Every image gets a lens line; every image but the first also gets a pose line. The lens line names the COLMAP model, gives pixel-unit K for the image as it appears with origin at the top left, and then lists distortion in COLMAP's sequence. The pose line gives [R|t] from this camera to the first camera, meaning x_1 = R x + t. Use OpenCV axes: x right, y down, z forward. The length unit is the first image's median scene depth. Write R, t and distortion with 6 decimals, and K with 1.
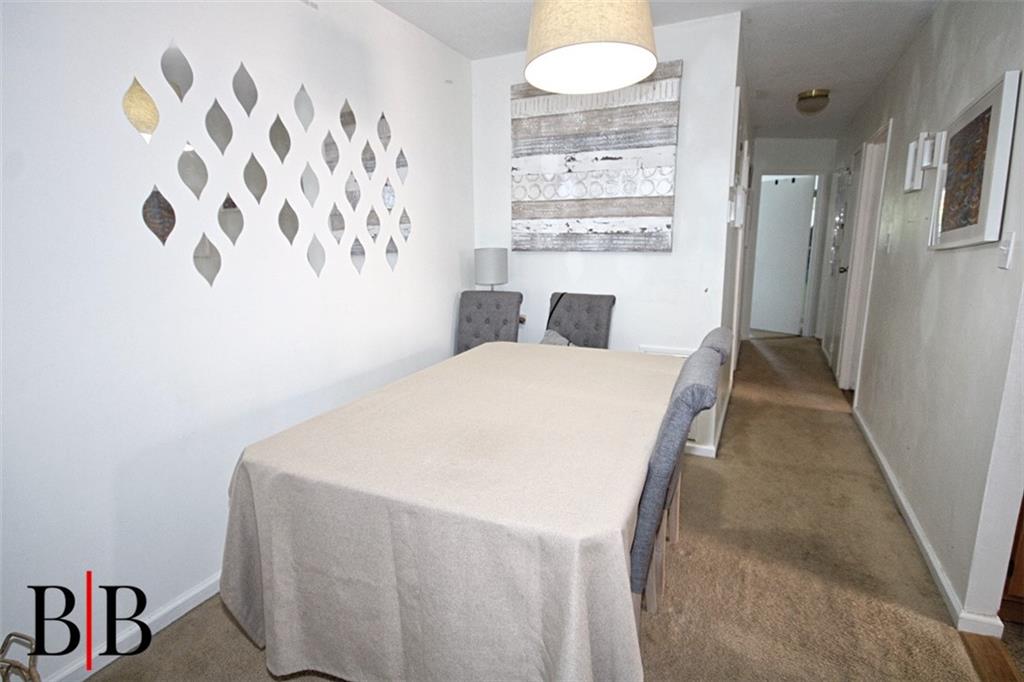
lens RADIAL K [[508.7, 0, 512.0], [0, 508.7, 341.0], [0, 0, 1]] dist [0.001668, 0.000314]
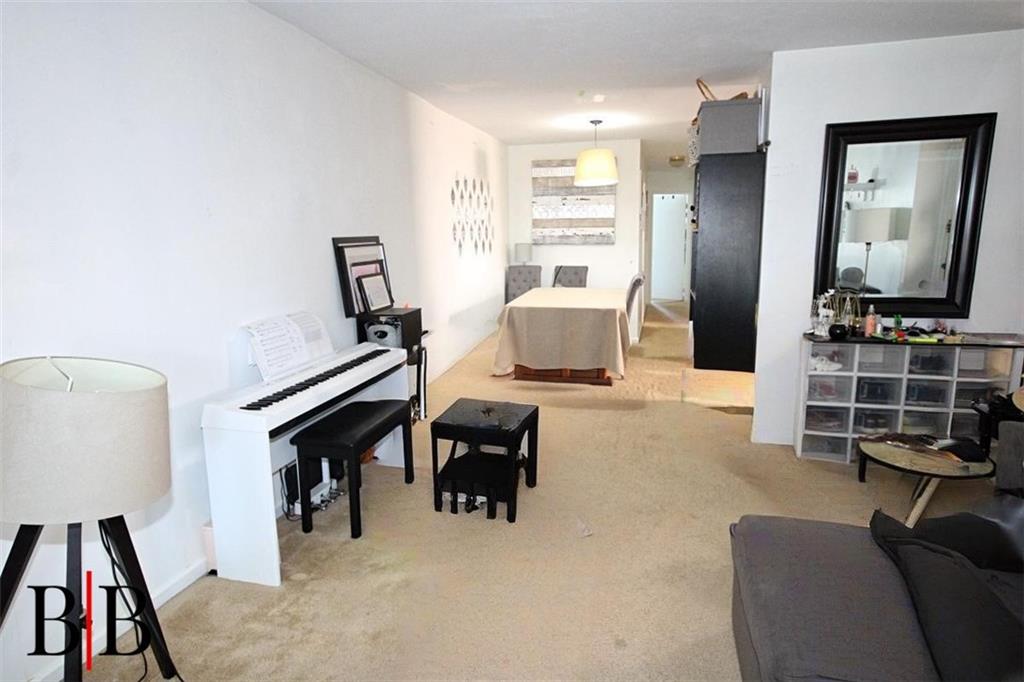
lens RADIAL K [[577.4, 0, 512.0], [0, 577.4, 341.0], [0, 0, 1]] dist [-0.000535, -0.000069]
pose [[0.979270, -0.041714, 0.198216, -0.541458], [0.044605, 0.998953, -0.010140, 0.210796], [-0.197586, 0.018771, 0.980106, -1.143921]]
